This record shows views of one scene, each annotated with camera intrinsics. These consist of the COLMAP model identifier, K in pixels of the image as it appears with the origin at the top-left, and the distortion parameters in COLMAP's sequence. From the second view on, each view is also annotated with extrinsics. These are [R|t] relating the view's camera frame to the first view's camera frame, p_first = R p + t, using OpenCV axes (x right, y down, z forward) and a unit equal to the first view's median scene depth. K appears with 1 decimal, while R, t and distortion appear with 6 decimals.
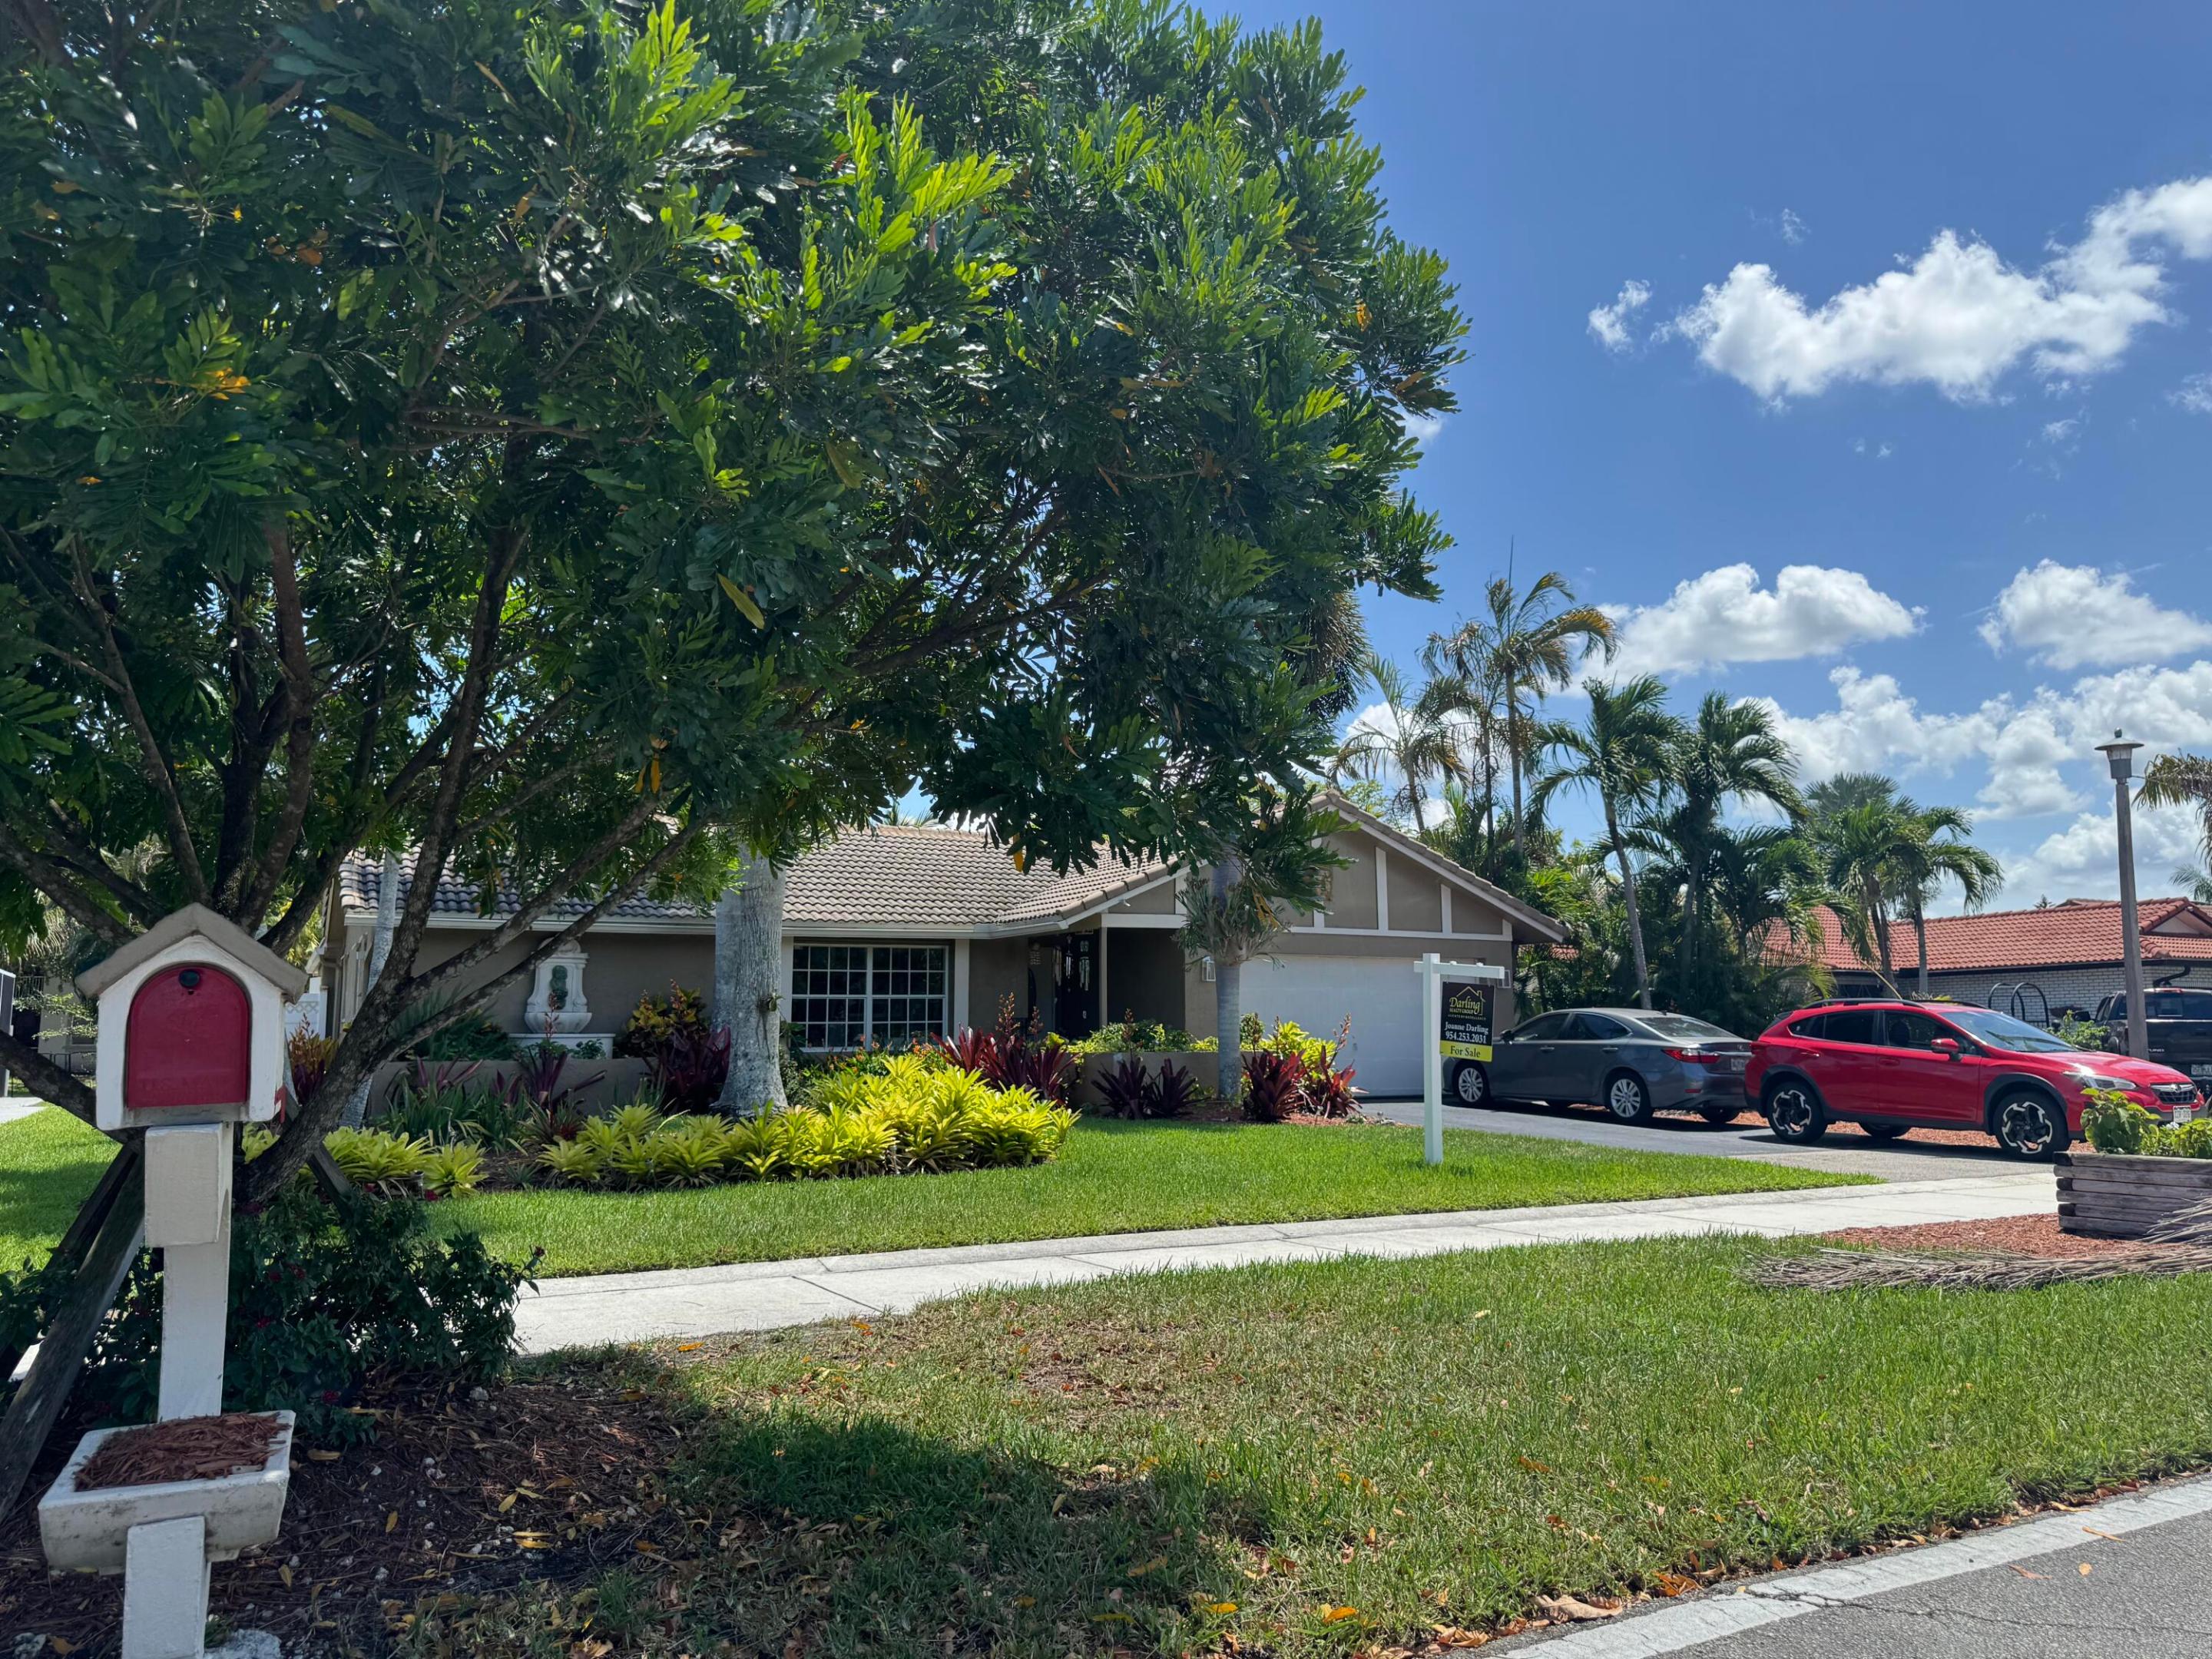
lens RADIAL K [[1565.3, 0, 1110.4], [0, 1565.3, 829.6], [0, 0, 1]] dist [0.064849, -0.005241]
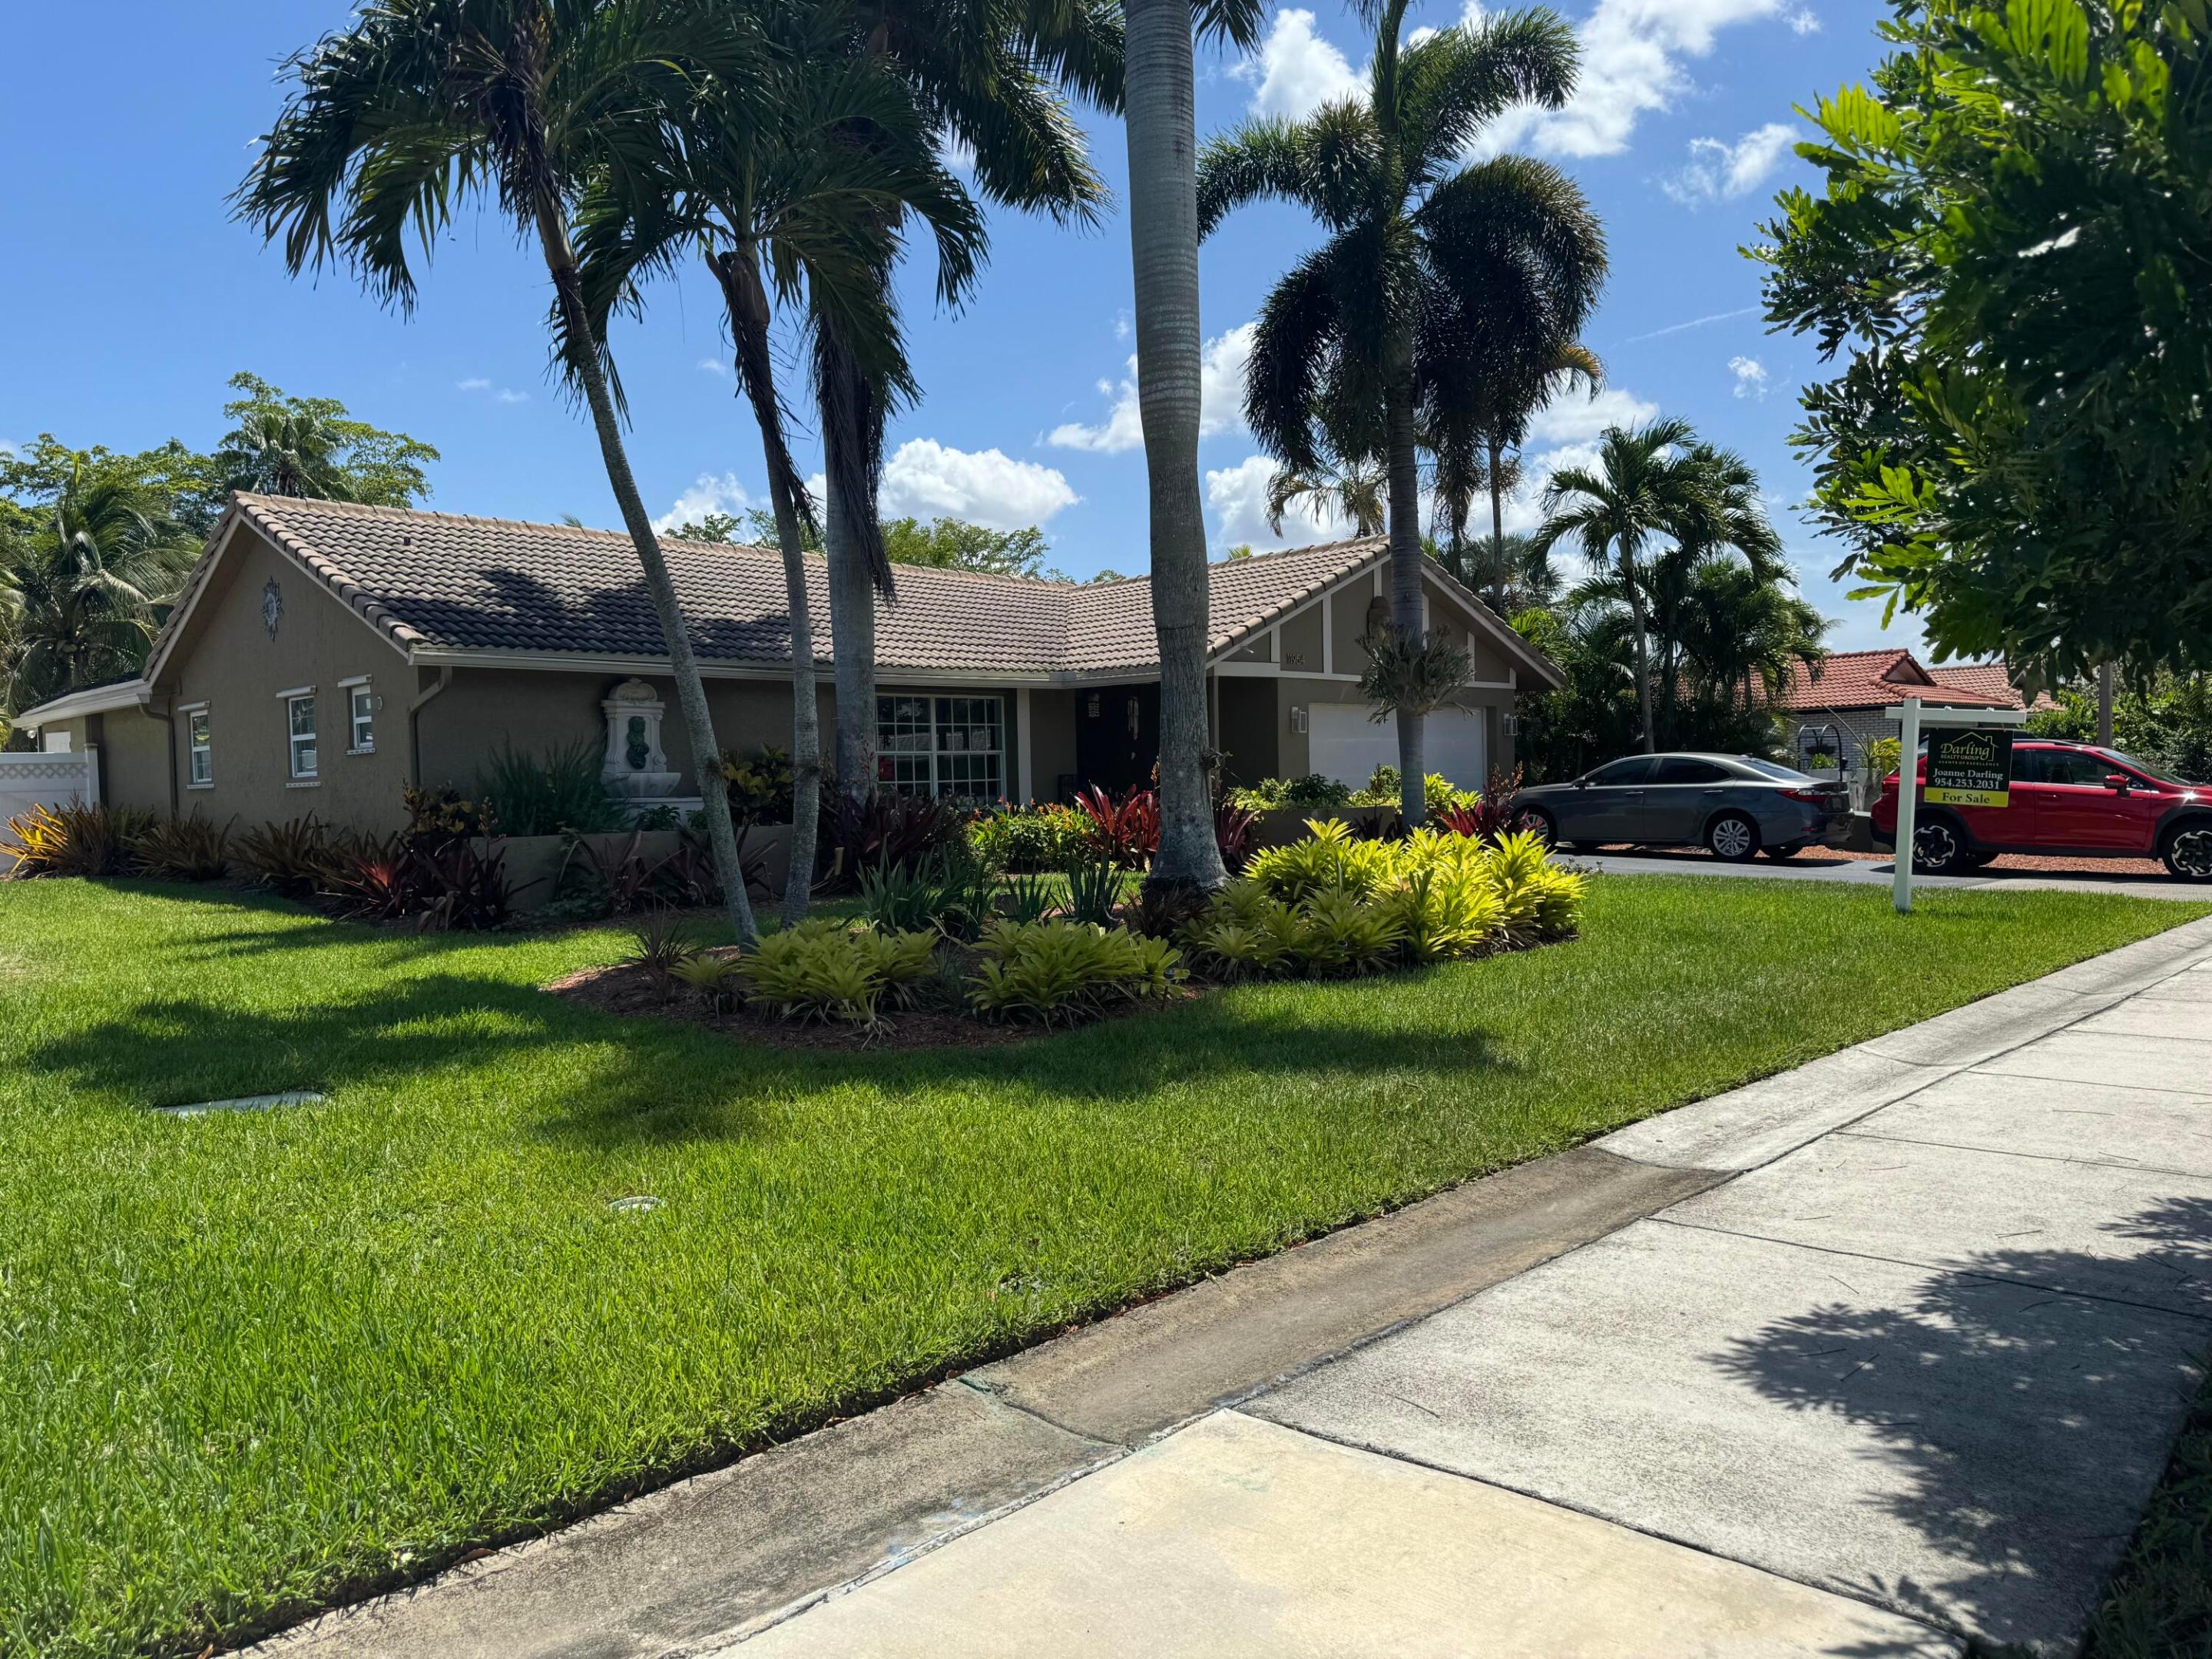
lens RADIAL K [[1565.3, 0, 1104.3], [0, 1565.3, 830.7], [0, 0, 1]] dist [0.064849, -0.005241]
pose [[0.956033, -0.025789, 0.292122, -0.355157], [-0.020384, 0.987873, 0.153923, 0.012453], [-0.292548, -0.153110, 0.943914, 0.137666]]
